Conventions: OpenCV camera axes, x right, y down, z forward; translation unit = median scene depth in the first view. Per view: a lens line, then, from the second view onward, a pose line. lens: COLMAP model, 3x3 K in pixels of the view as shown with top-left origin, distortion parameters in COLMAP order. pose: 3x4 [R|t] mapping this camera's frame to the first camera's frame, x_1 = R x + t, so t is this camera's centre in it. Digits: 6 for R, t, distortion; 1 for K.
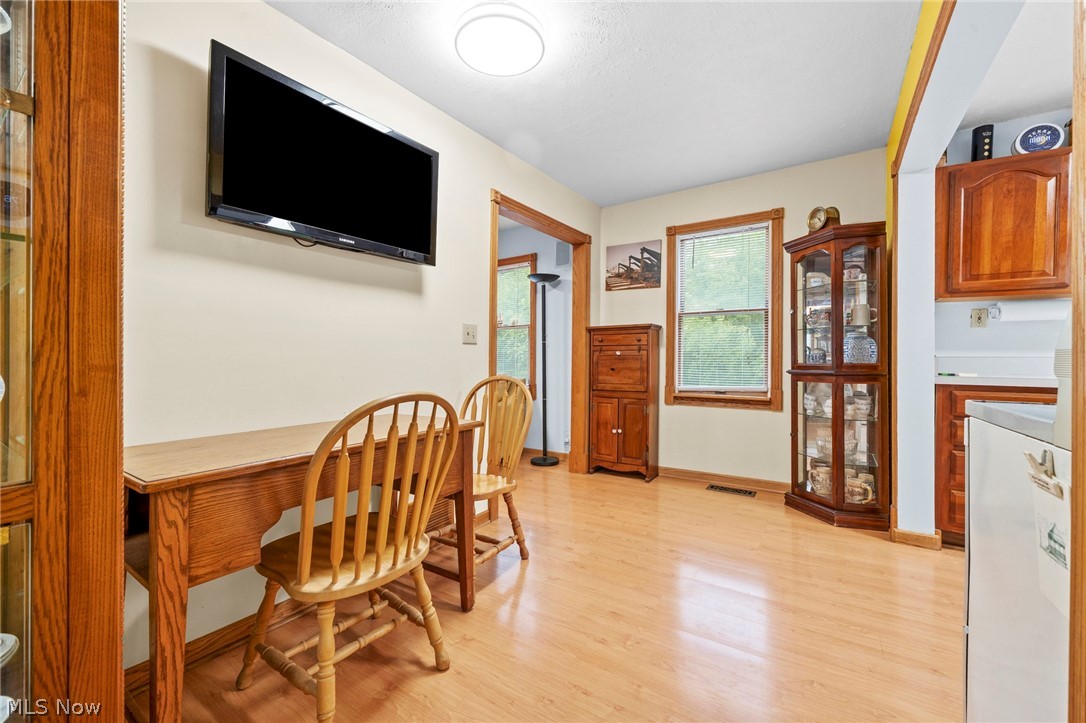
lens RADIAL K [[425.0, 0, 549.9], [0, 425.0, 359.1], [0, 0, 1]] dist [-0.000834, -0.000135]
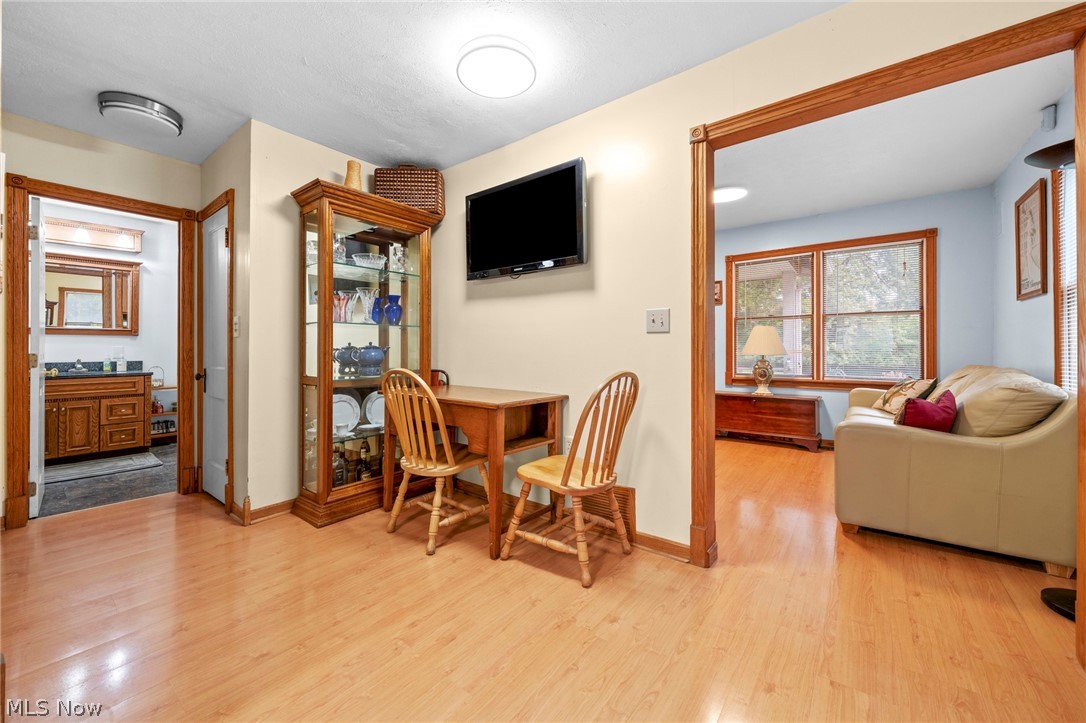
lens RADIAL K [[418.2, 0, 542.4], [0, 418.2, 347.4], [0, 0, 1]] dist [-0.001856, -0.000158]
pose [[-0.081661, 0.004273, -0.996651, 0.470169], [0.002946, 0.999987, 0.004046, -0.007344], [0.996656, -0.002606, -0.081673, 0.590560]]
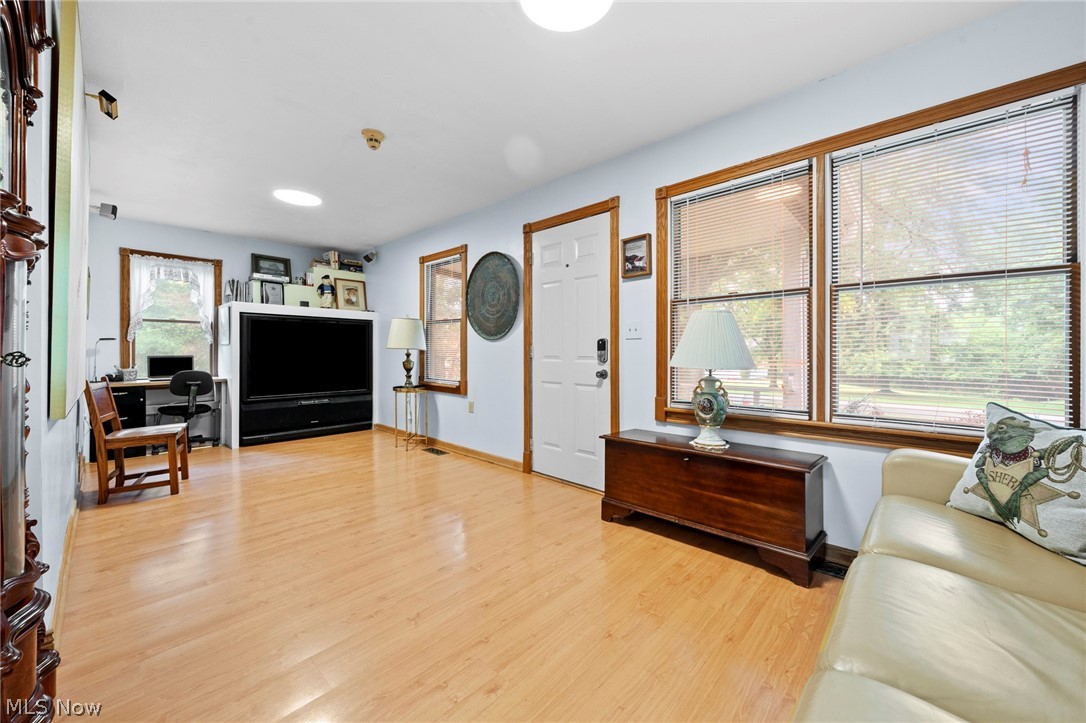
lens RADIAL K [[418.2, 0, 542.4], [0, 418.2, 347.4], [0, 0, 1]] dist [-0.001856, -0.000158]
pose [[-0.187075, -0.008848, -0.982306, -0.152214], [-0.003684, 0.999959, -0.008305, -0.003028], [0.982339, 0.002065, -0.187100, 1.013488]]
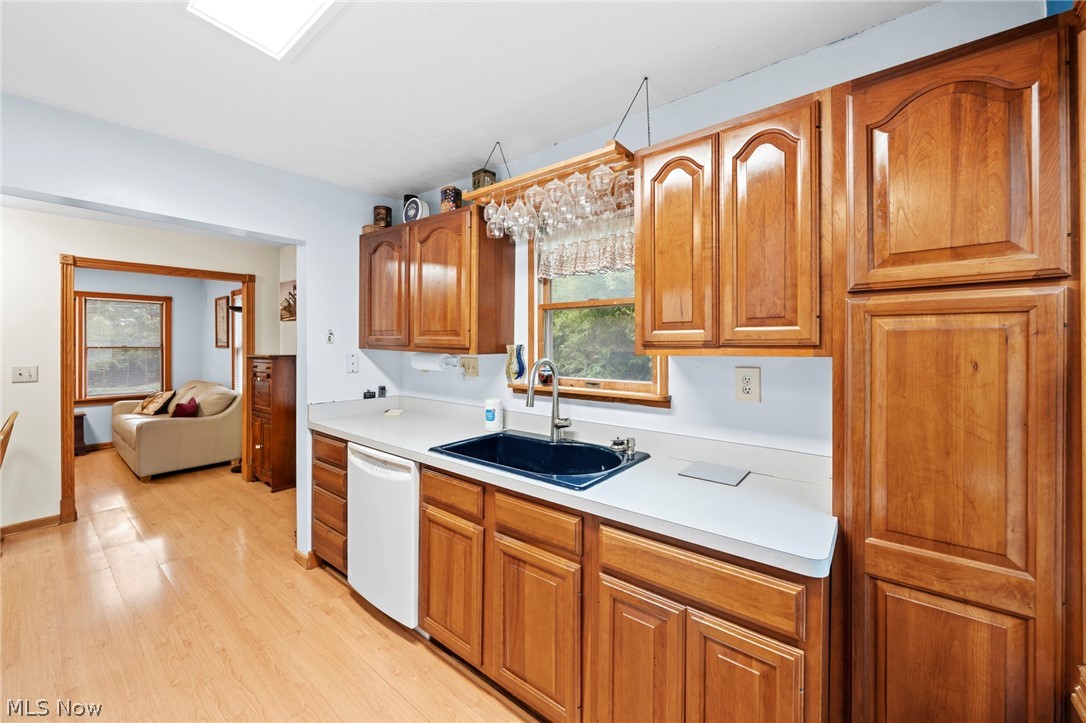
lens RADIAL K [[418.2, 0, 542.4], [0, 418.2, 347.4], [0, 0, 1]] dist [-0.001856, -0.000158]
pose [[0.994910, 0.003898, -0.100690, 1.017297], [-0.003595, 0.999988, 0.003189, -0.103242], [0.100702, -0.002810, 0.994913, -0.046390]]
